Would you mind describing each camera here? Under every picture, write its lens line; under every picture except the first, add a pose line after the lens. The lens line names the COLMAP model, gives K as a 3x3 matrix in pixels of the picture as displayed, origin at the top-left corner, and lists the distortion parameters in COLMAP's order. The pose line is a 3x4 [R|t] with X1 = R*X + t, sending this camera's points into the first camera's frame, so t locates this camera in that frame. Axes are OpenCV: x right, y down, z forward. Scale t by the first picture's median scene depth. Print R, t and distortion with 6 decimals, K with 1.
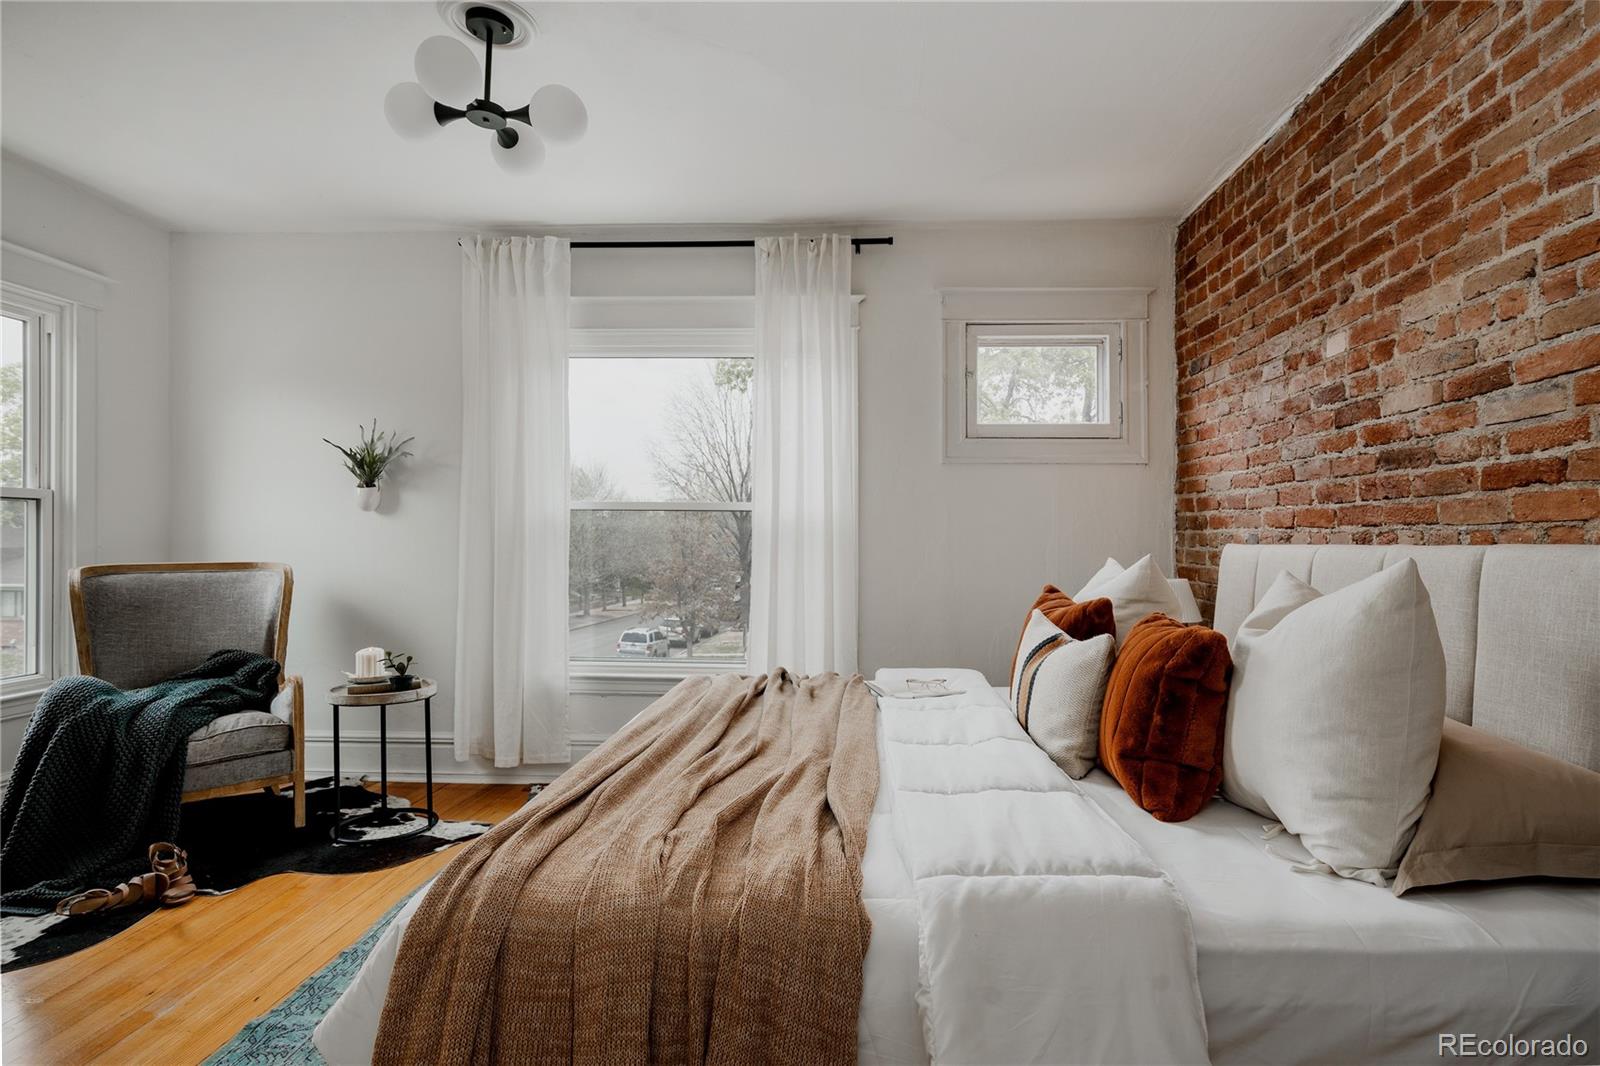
lens RADIAL K [[790.4, 0, 803.4], [0, 790.4, 540.9], [0, 0, 1]] dist [0.000561, 0.000256]
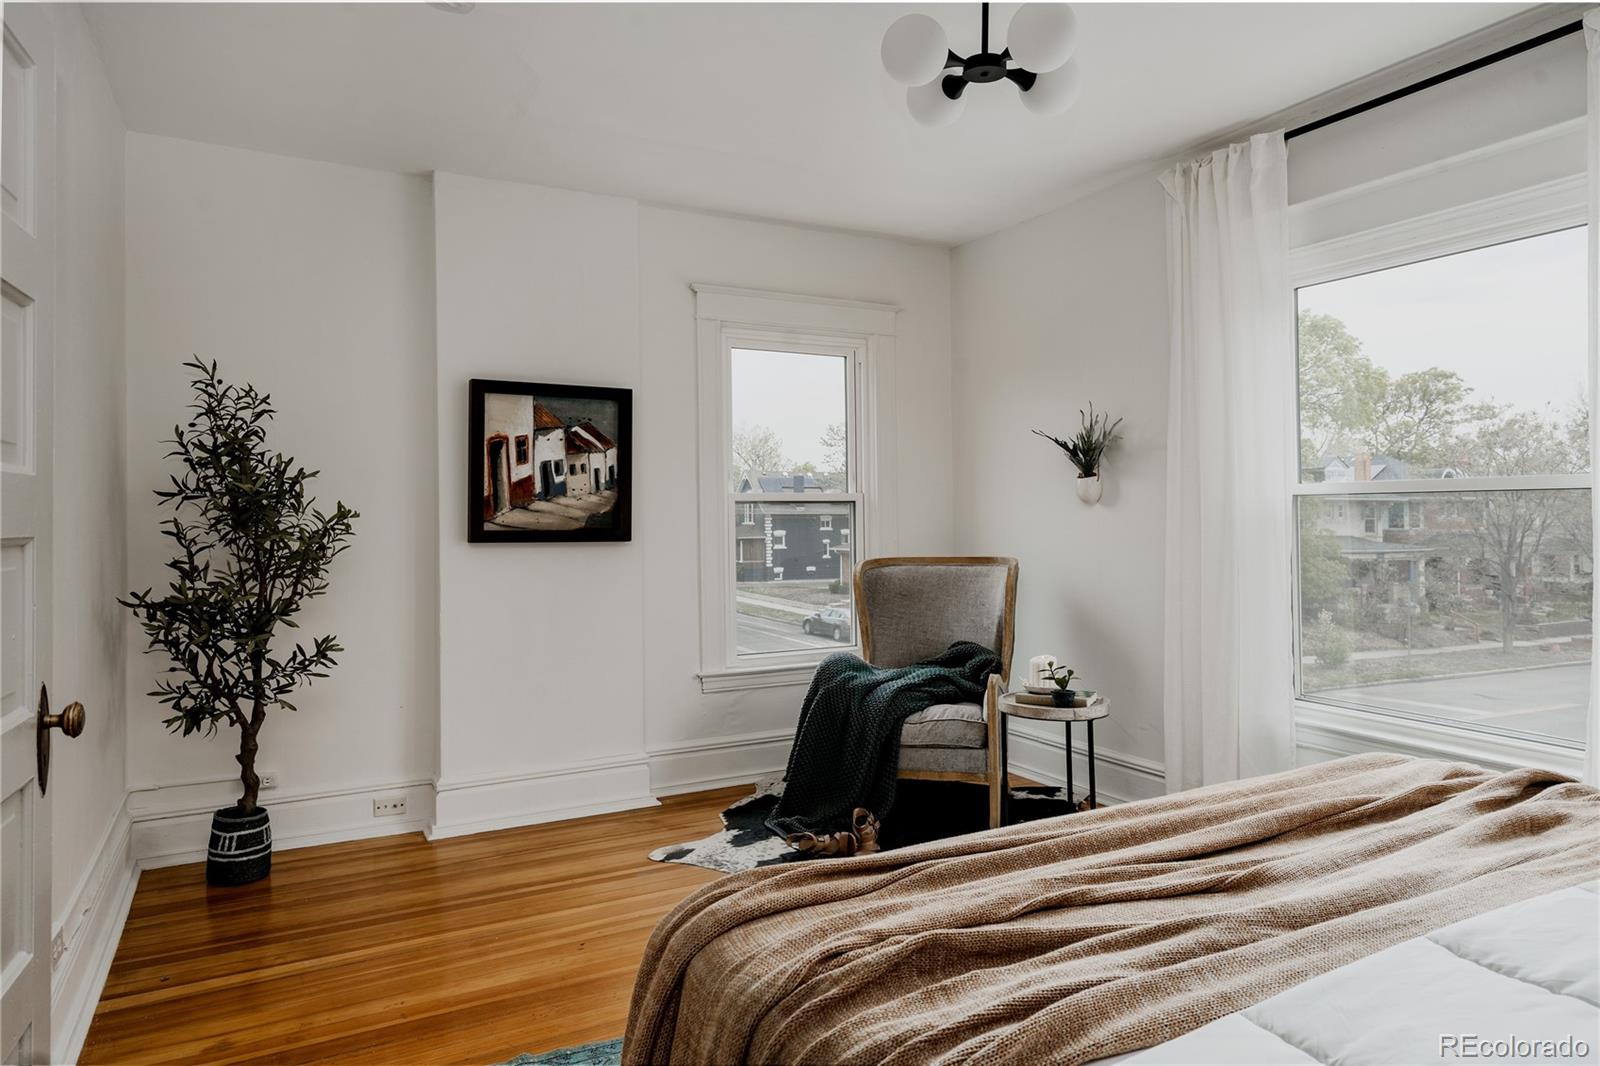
lens RADIAL K [[980.1, 0, 853.3], [0, 980.1, 512.8], [0, 0, 1]] dist [0.000001, 0.001404]
pose [[0.536503, -0.011851, -0.843815, 0.304163], [0.010824, 0.999916, -0.007162, -0.025550], [0.843829, -0.005291, 0.536586, 0.199086]]
